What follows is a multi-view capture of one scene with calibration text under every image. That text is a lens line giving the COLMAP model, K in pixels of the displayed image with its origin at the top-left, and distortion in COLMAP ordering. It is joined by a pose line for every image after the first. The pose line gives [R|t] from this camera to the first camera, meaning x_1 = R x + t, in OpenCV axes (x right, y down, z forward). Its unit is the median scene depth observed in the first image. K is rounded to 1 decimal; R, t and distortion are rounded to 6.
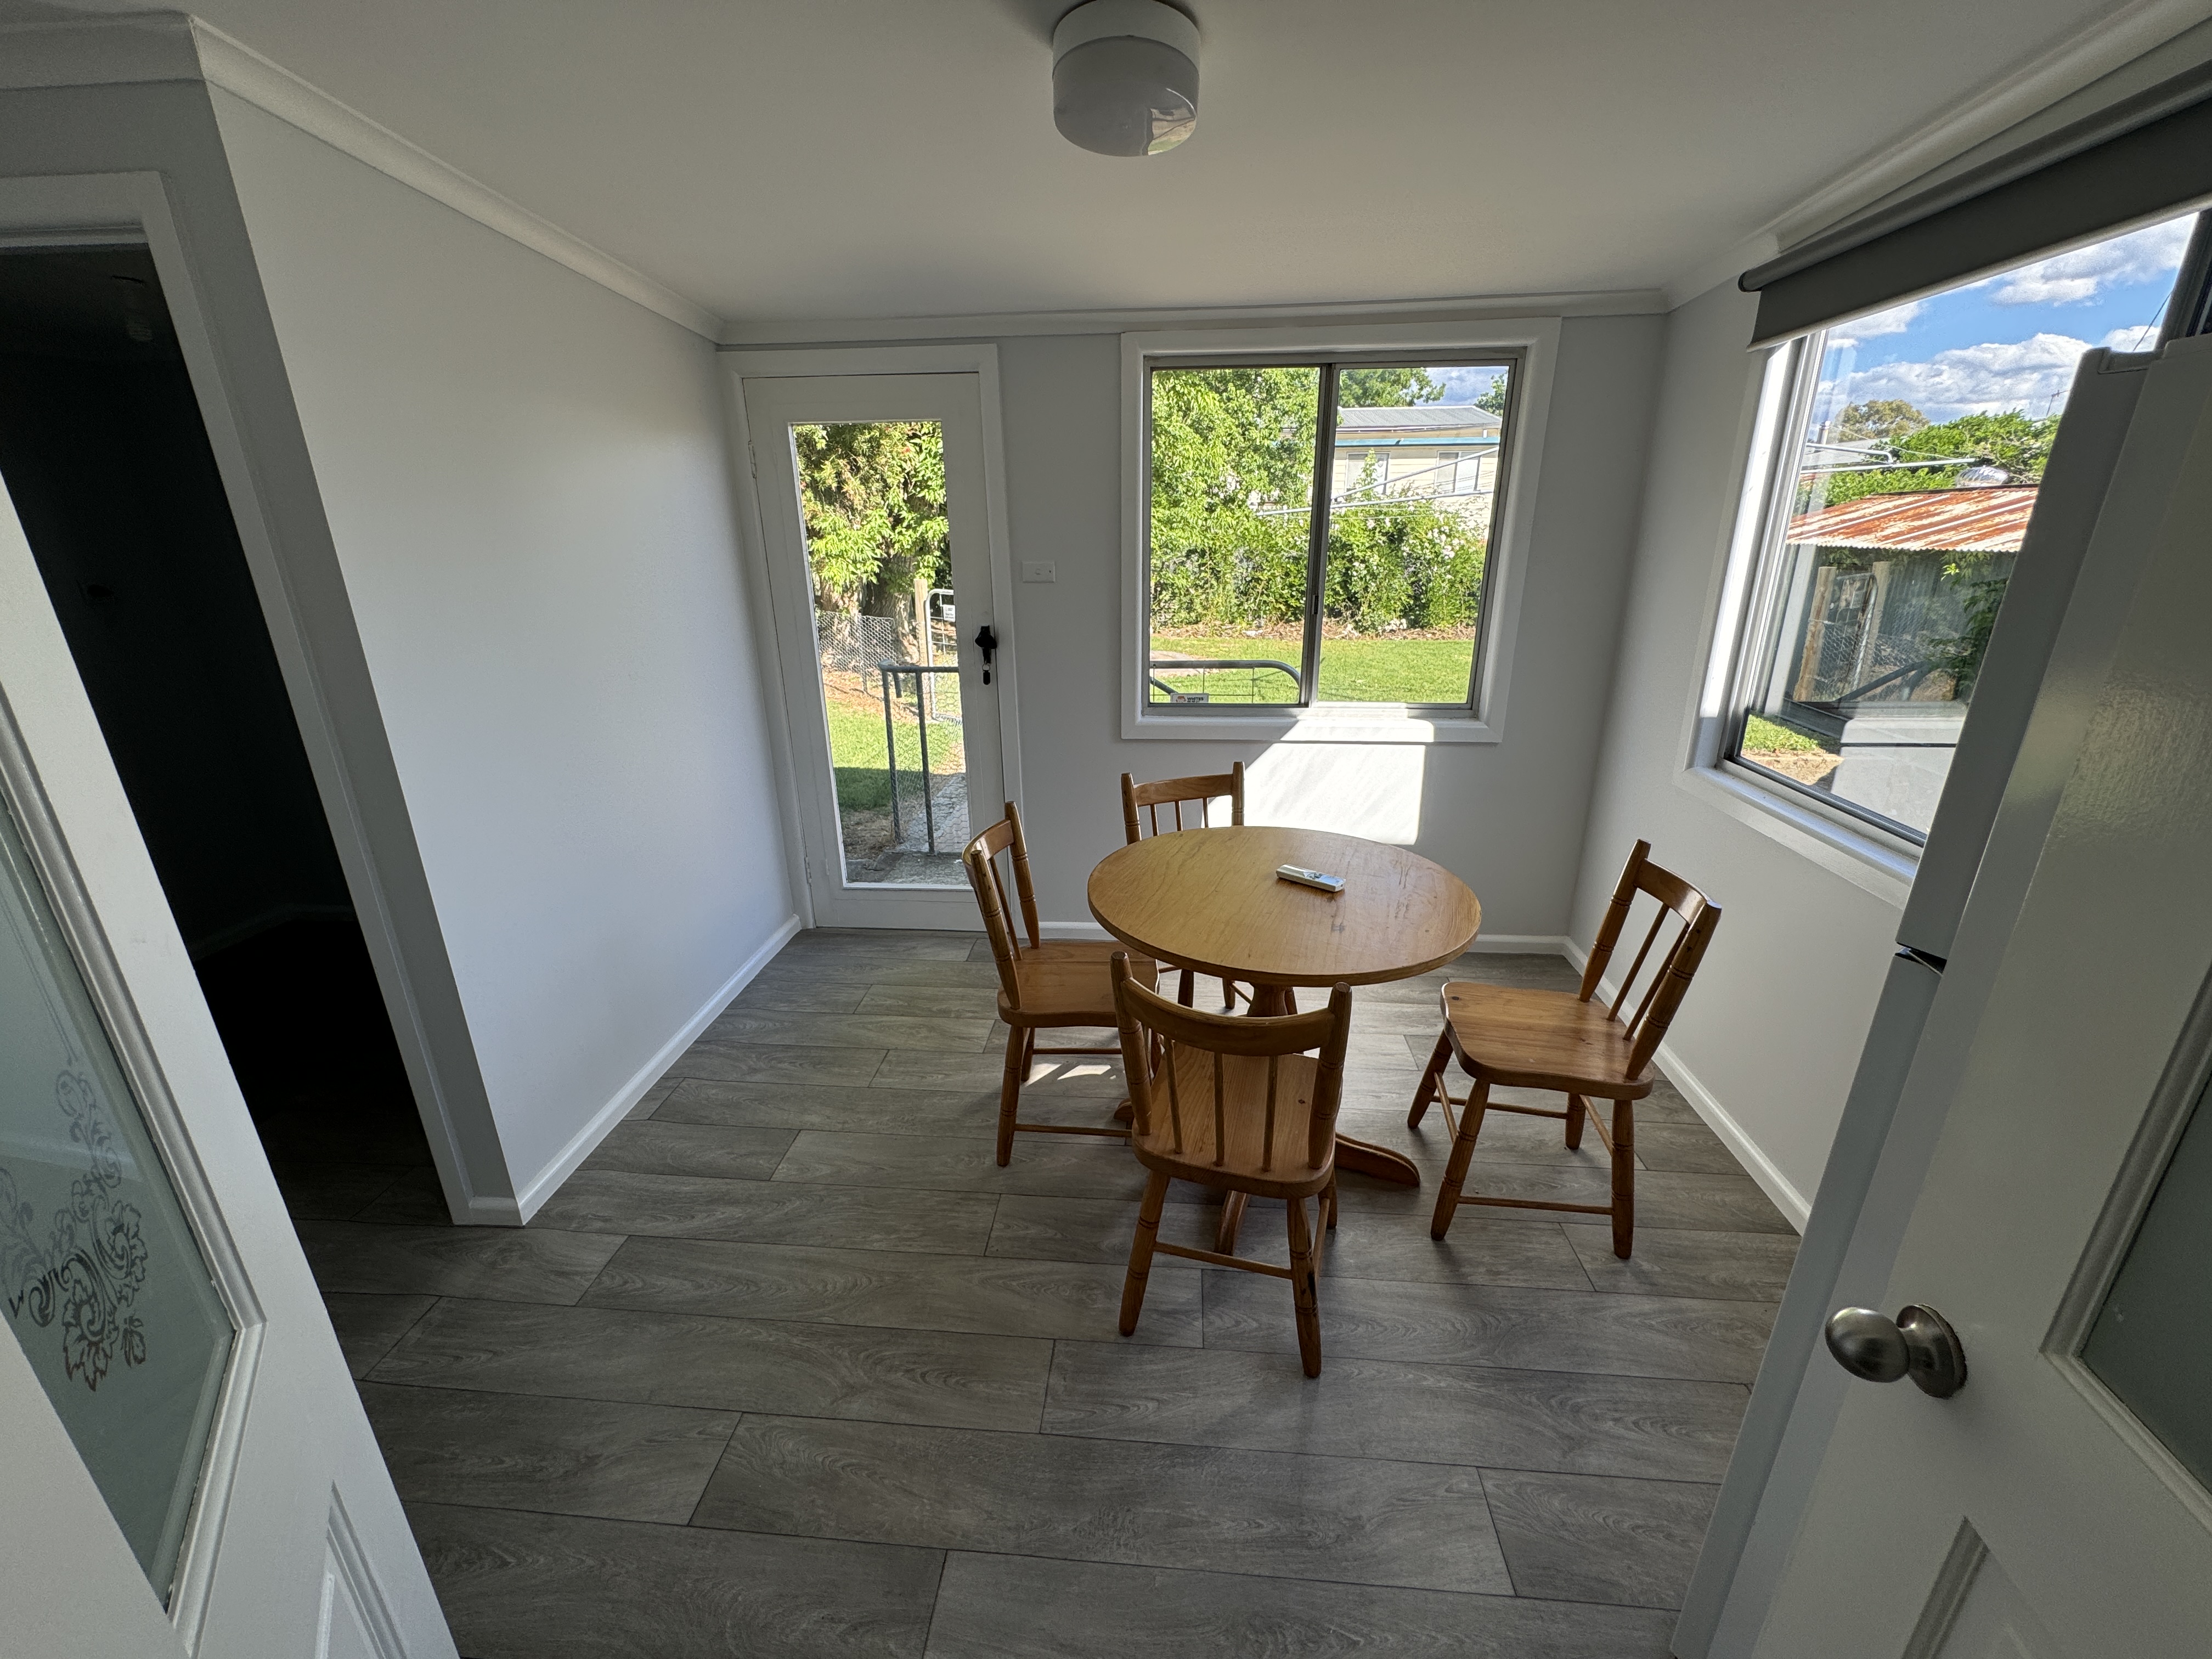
lens RADIAL K [[885.6, 0, 1100.7], [0, 885.6, 827.5], [0, 0, 1]] dist [-0.003011, 0.000786]
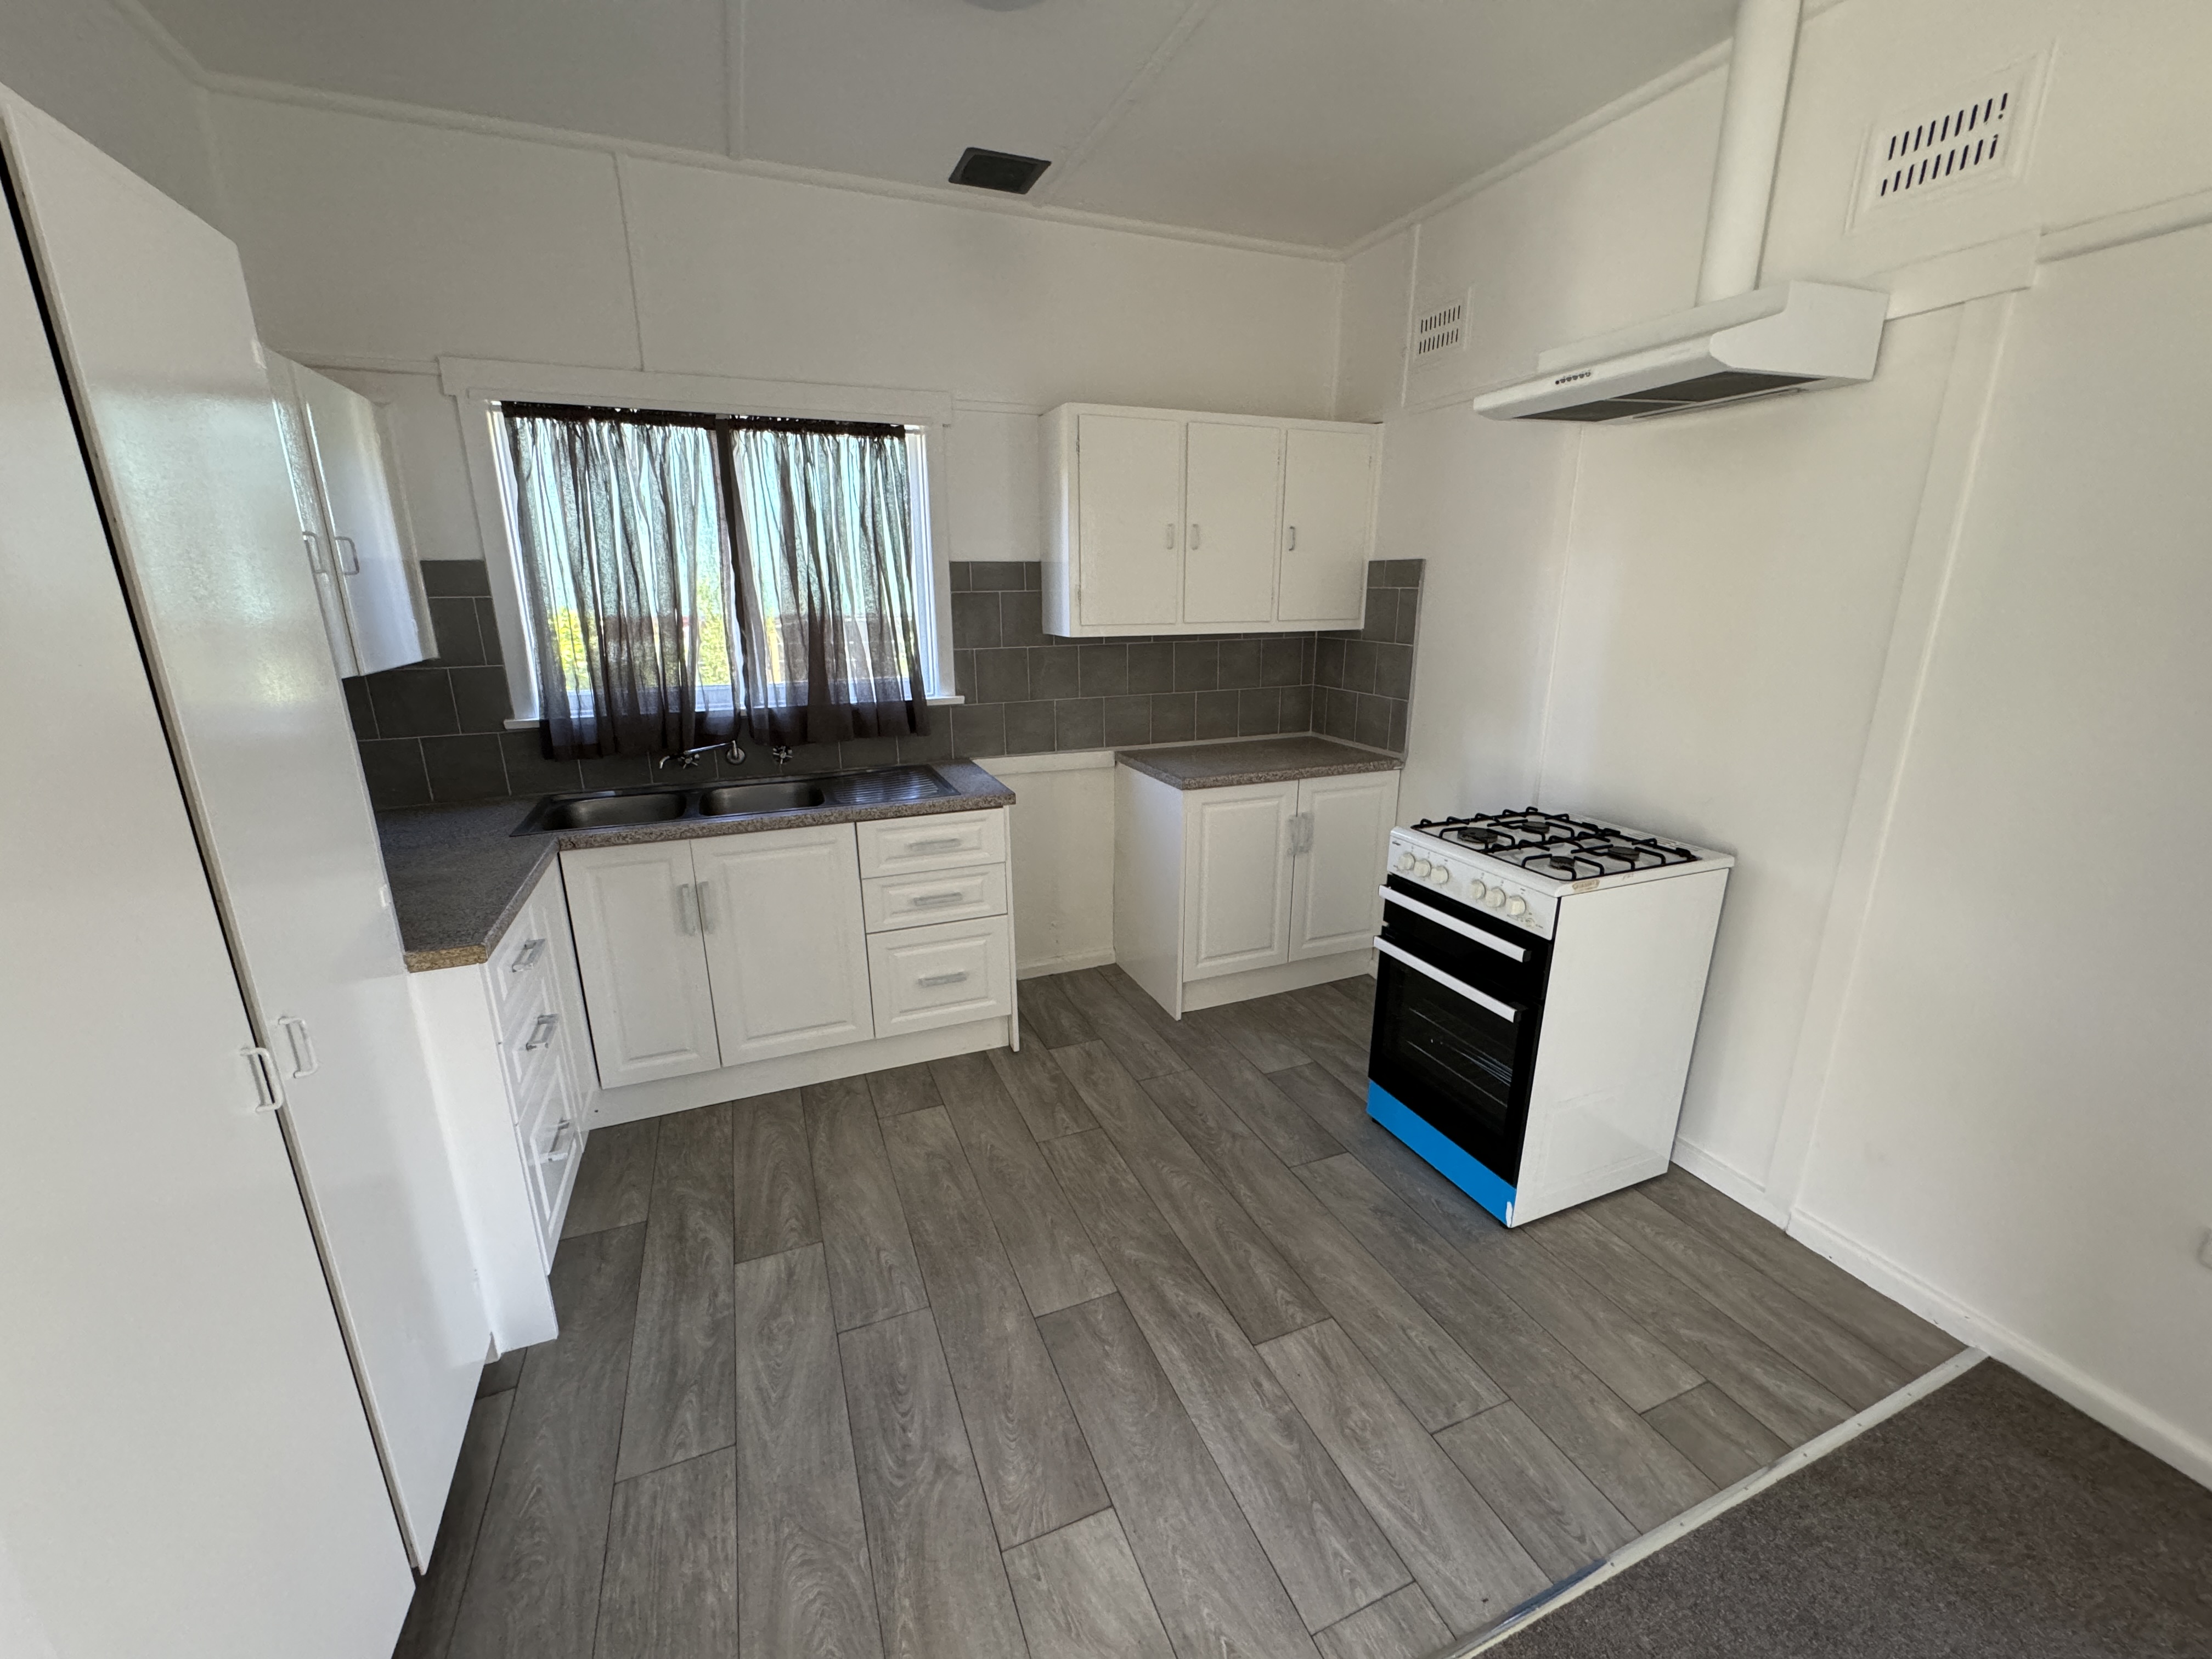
lens RADIAL K [[885.6, 0, 1109.2], [0, 885.6, 826.8], [0, 0, 1]] dist [-0.003011, 0.000786]
pose [[-0.460475, -0.223289, 0.859130, -1.206077], [0.295887, 0.873886, 0.385713, -0.416280], [-0.836907, 0.431817, -0.336334, 1.291705]]
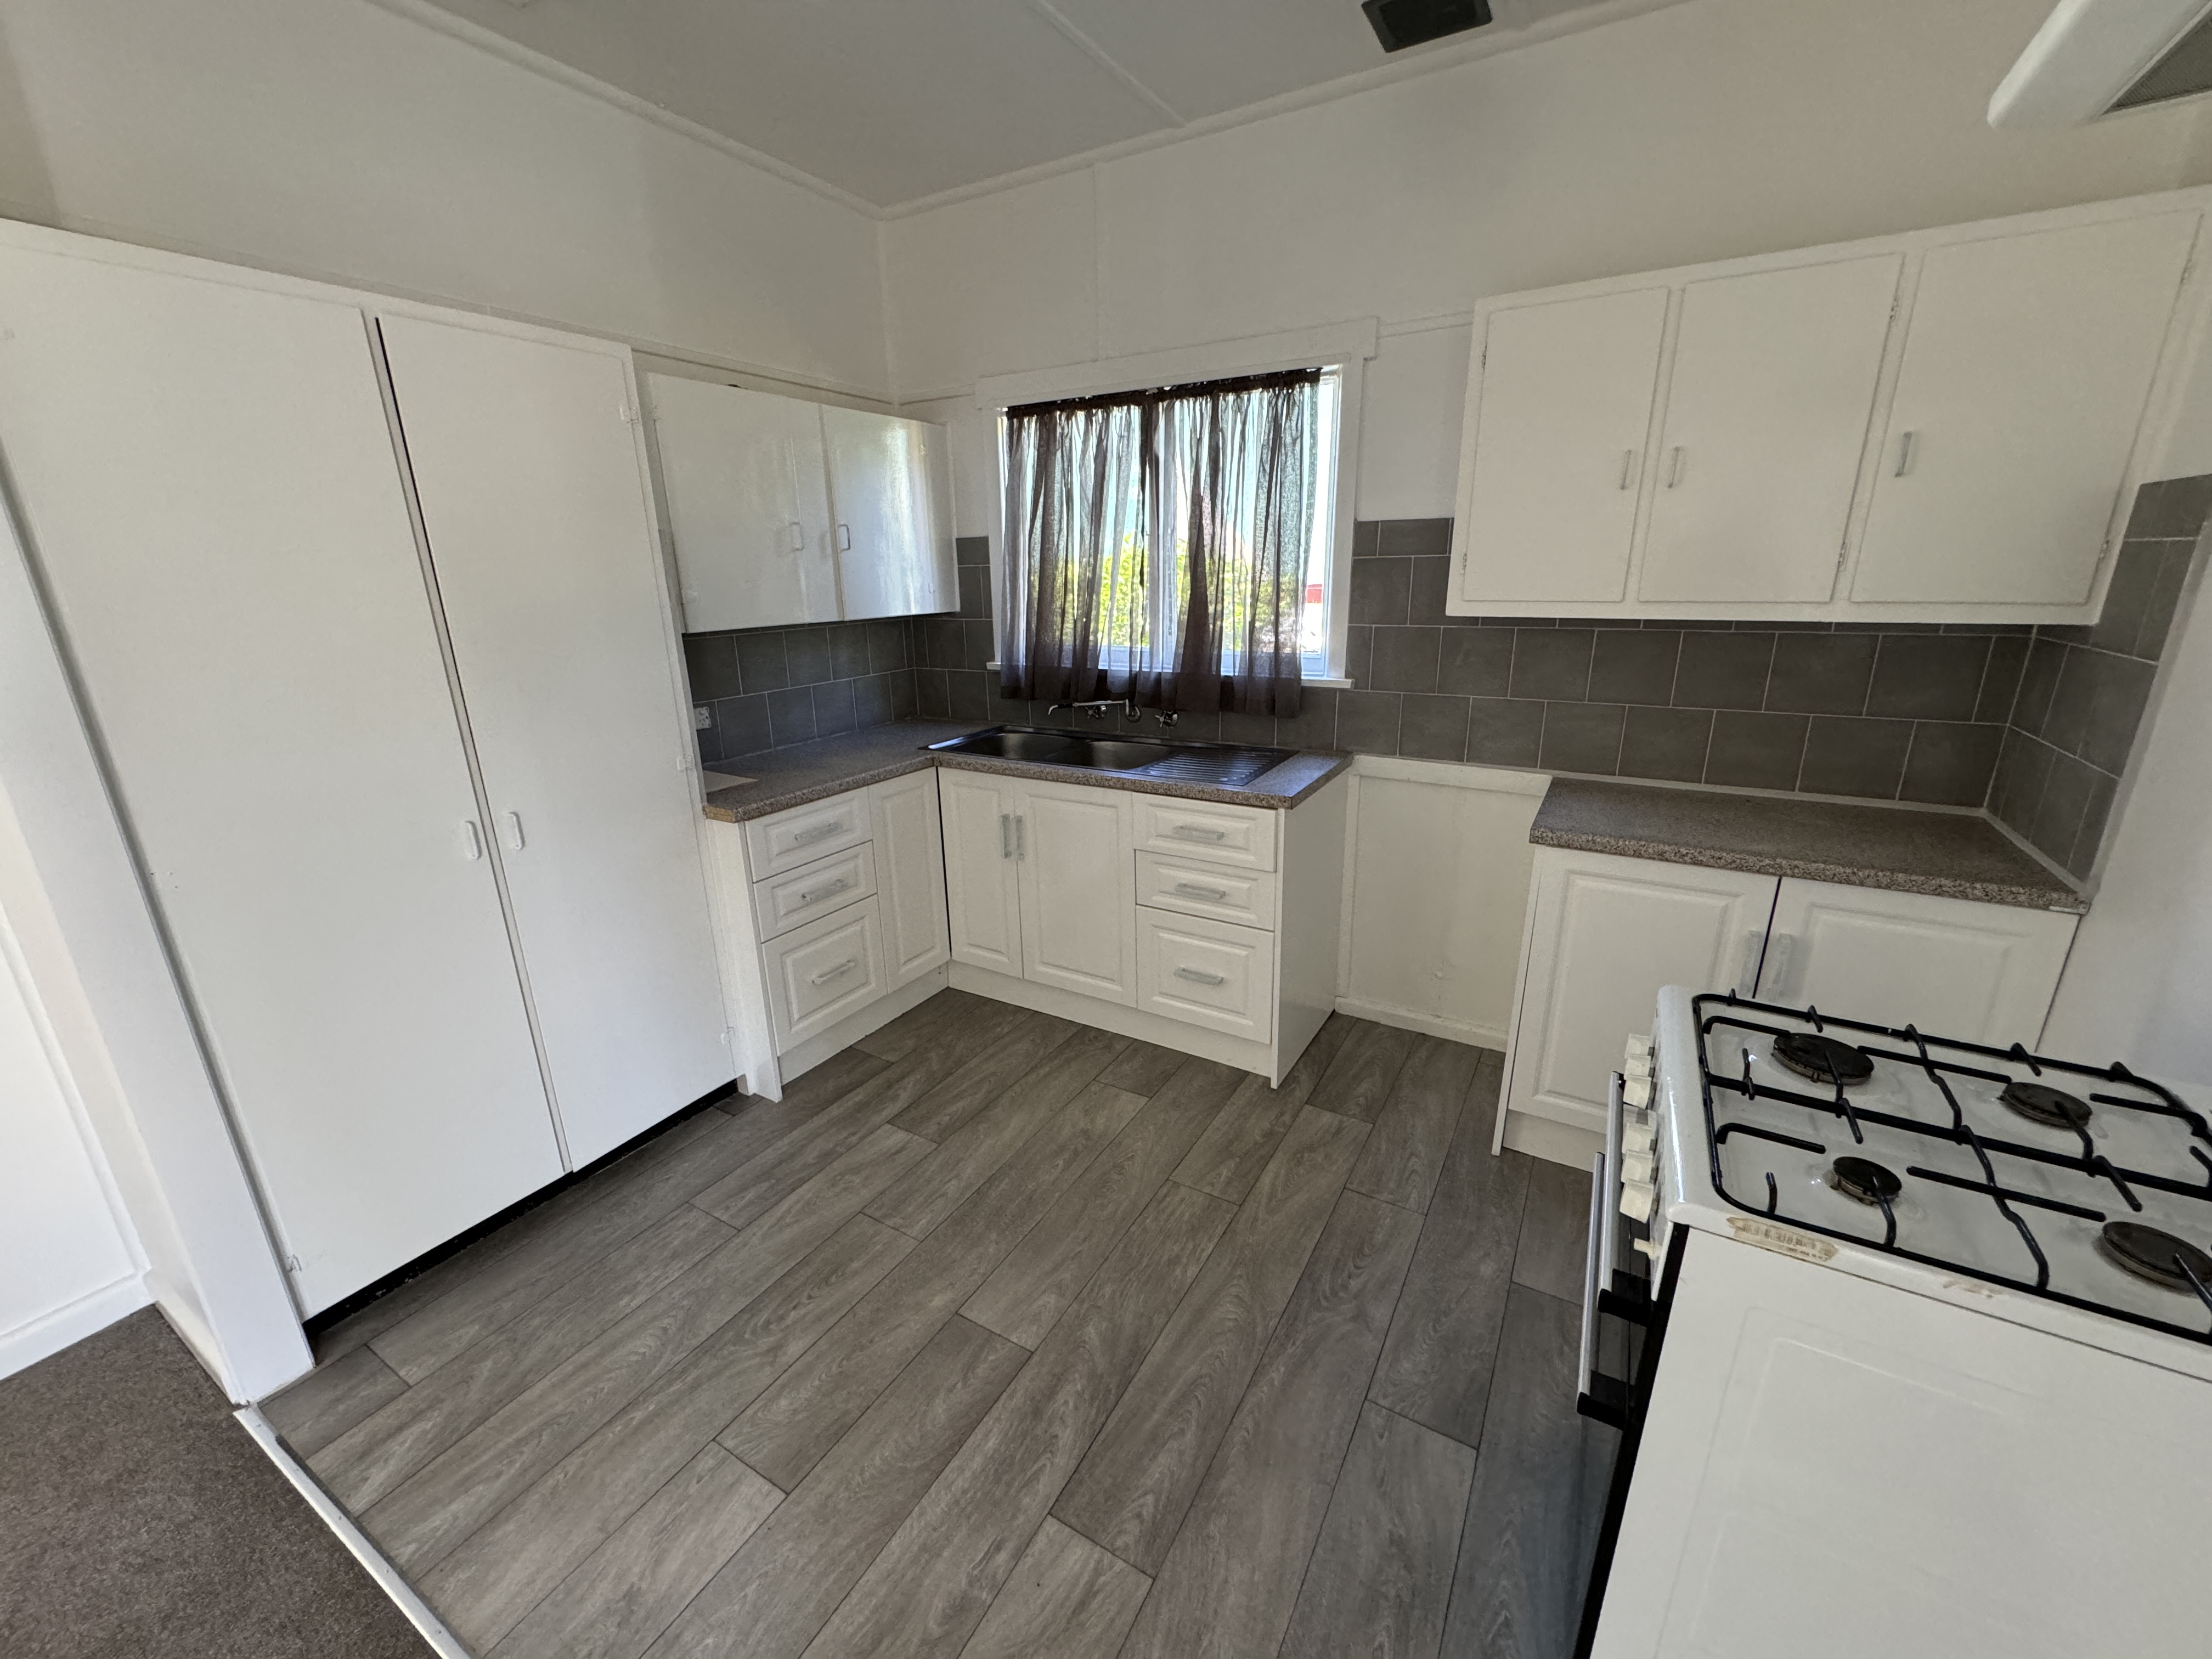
lens RADIAL K [[885.6, 0, 1105.1], [0, 885.6, 827.6], [0, 0, 1]] dist [-0.003011, 0.000786]
pose [[0.430773, -0.255399, 0.865567, -1.065852], [0.304357, 0.944043, 0.127082, -0.145475], [-0.849589, 0.208698, 0.484401, 0.543212]]
